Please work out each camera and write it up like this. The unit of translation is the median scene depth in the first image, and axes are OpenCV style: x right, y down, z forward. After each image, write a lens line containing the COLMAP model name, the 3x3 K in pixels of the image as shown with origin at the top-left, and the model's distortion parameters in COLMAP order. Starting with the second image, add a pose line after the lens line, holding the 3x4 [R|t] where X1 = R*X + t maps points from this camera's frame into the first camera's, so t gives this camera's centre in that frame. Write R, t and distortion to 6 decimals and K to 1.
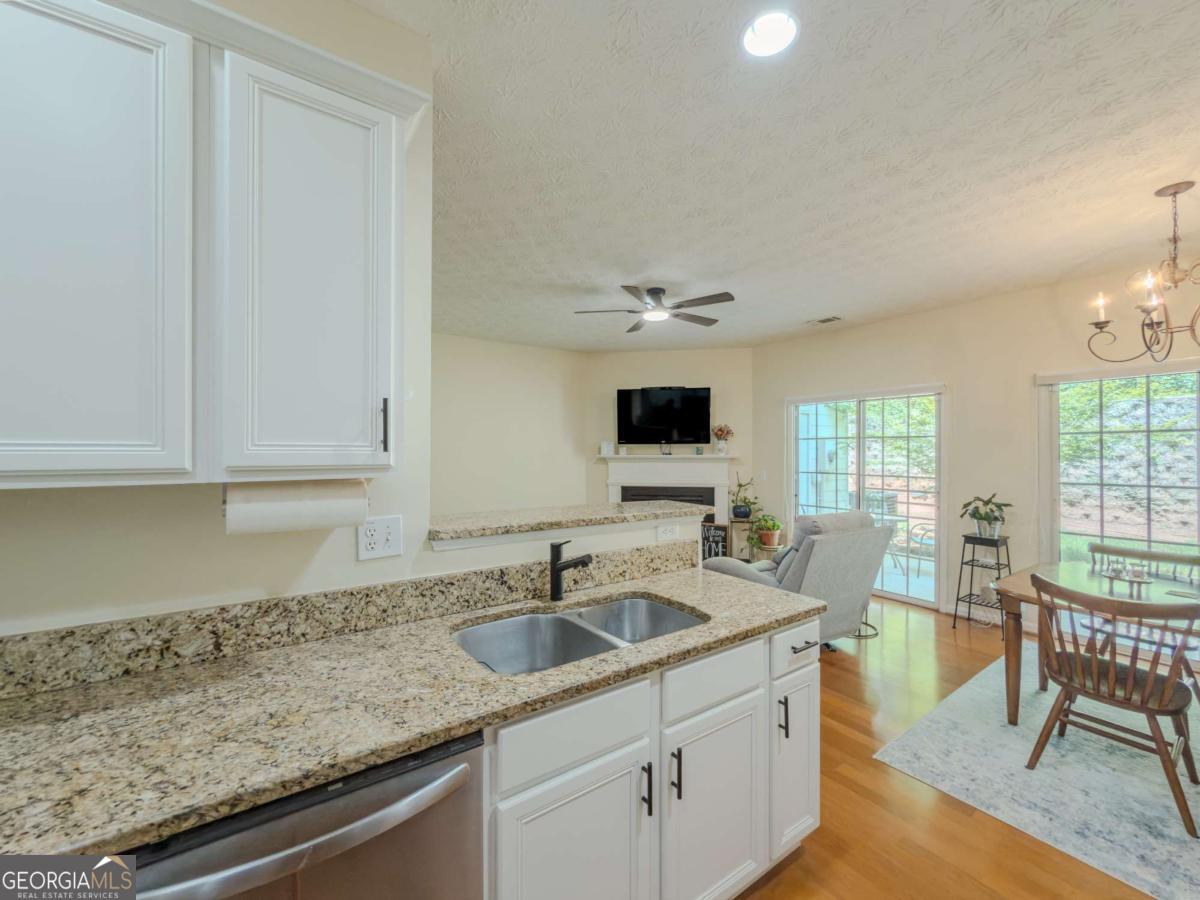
lens RADIAL K [[483.1, 0, 601.5], [0, 483.1, 452.2], [0, 0, 1]] dist [-0.002177, 0.000055]
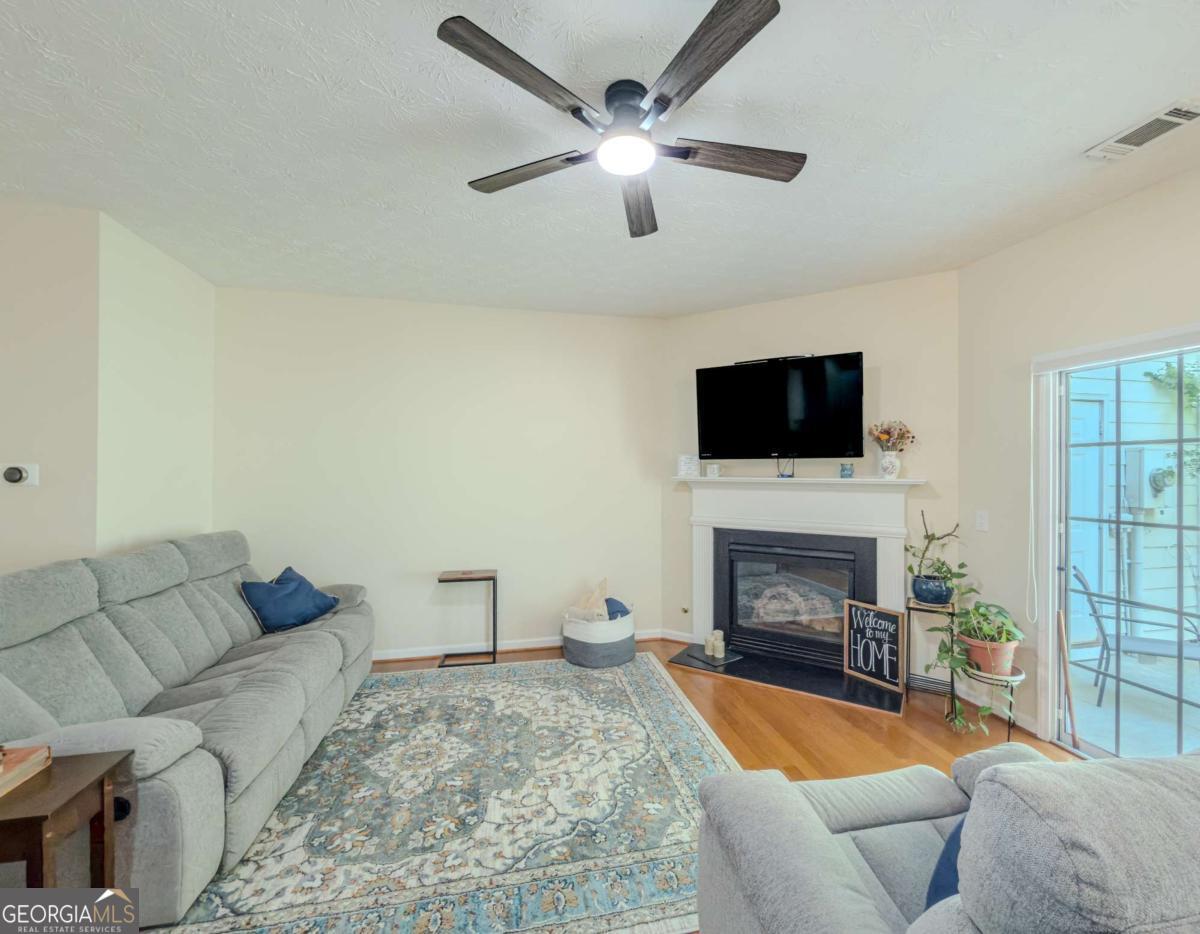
lens RADIAL K [[500.6, 0, 624.3], [0, 500.6, 469.2], [0, 0, 1]] dist [0.000386, -0.000032]
pose [[0.932180, 0.001079, -0.361993, 0.684208], [-0.001823, 0.999997, -0.001714, -0.011694], [0.361990, 0.002258, 0.932179, 1.475475]]
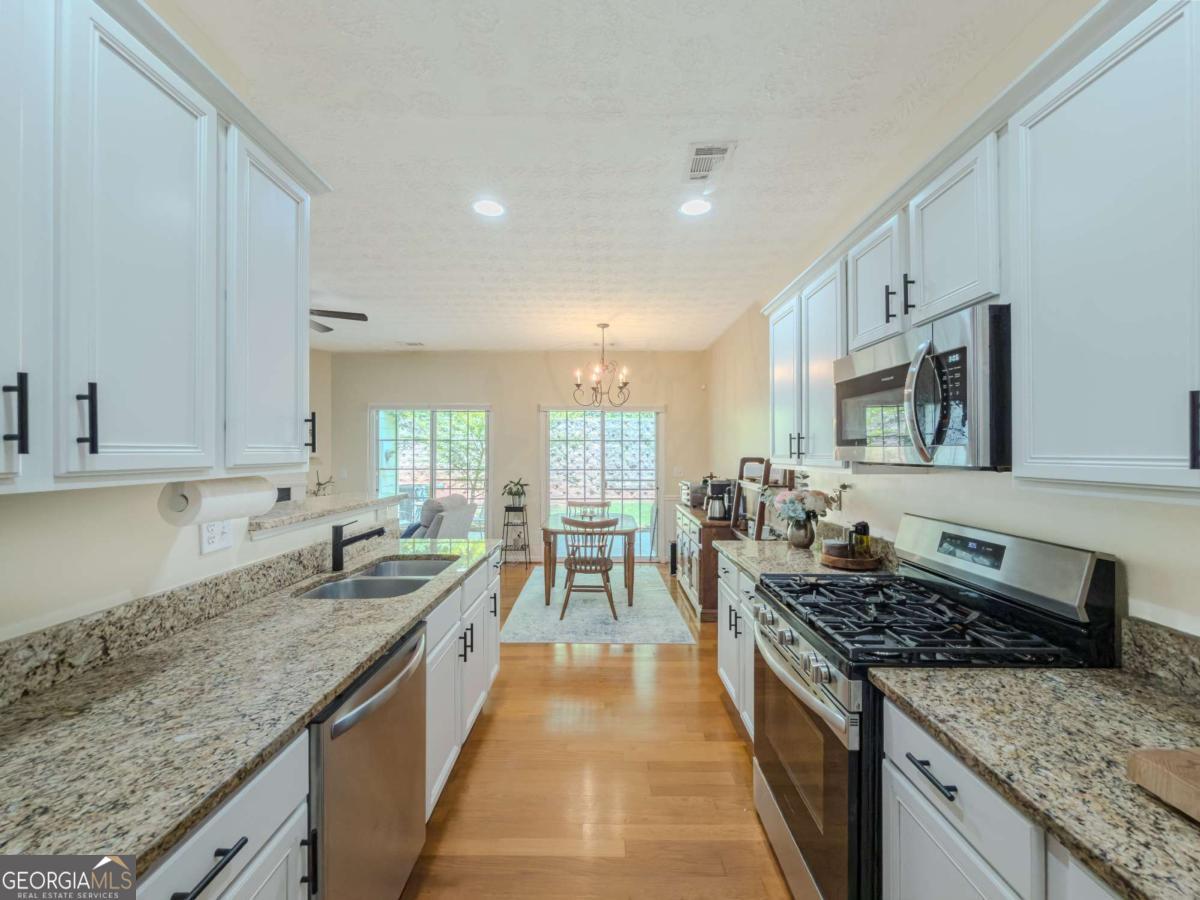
lens RADIAL K [[483.1, 0, 601.5], [0, 483.1, 452.2], [0, 0, 1]] dist [-0.002177, 0.000055]
pose [[0.576388, -0.001623, 0.817175, -0.795070], [0.000341, 0.999998, 0.001745, -0.002362], [-0.817176, -0.000727, 0.576387, -0.305045]]
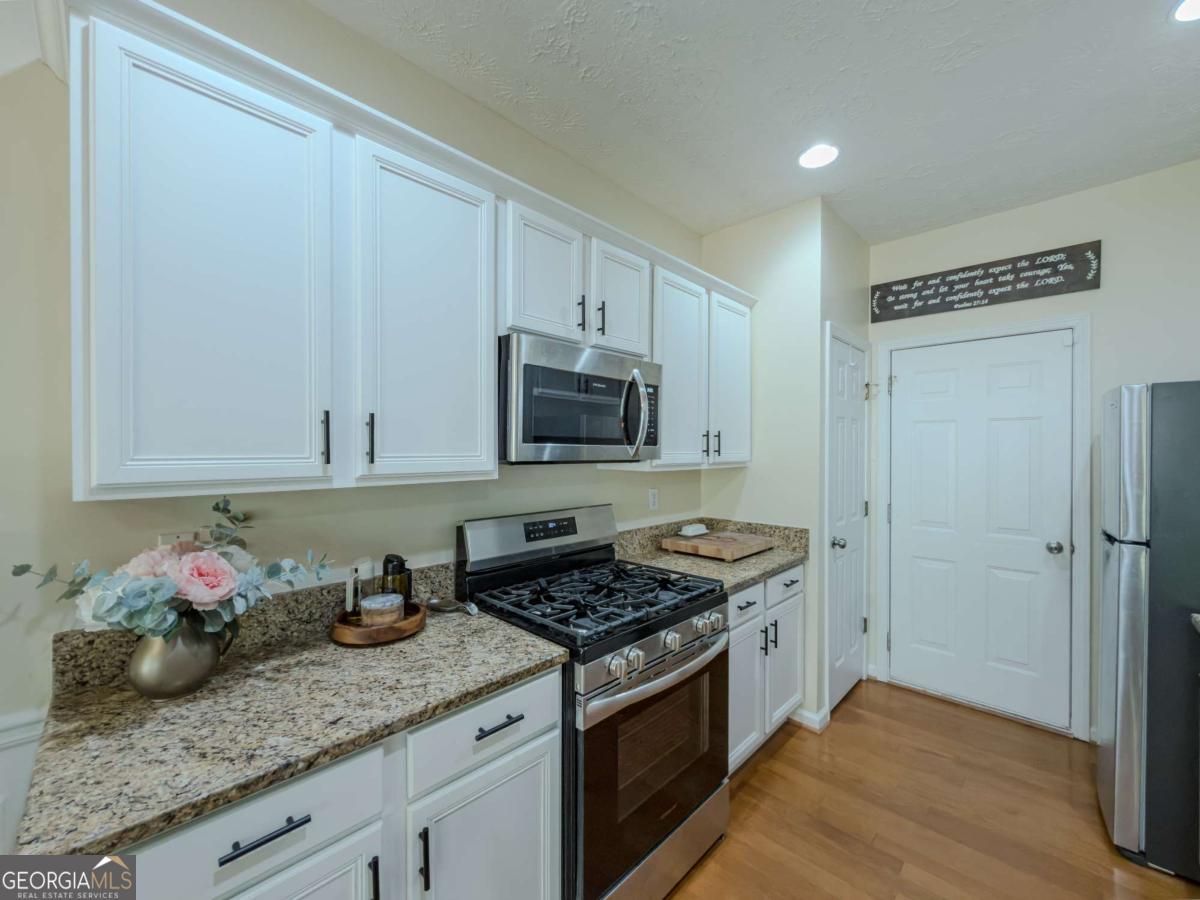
lens RADIAL K [[483.1, 0, 601.5], [0, 483.1, 452.2], [0, 0, 1]] dist [-0.002177, 0.000055]
pose [[-0.981197, -0.002954, -0.192987, 0.595923], [-0.003612, 0.999989, 0.003057, -0.000889], [0.192975, 0.003697, -0.981197, 0.906207]]
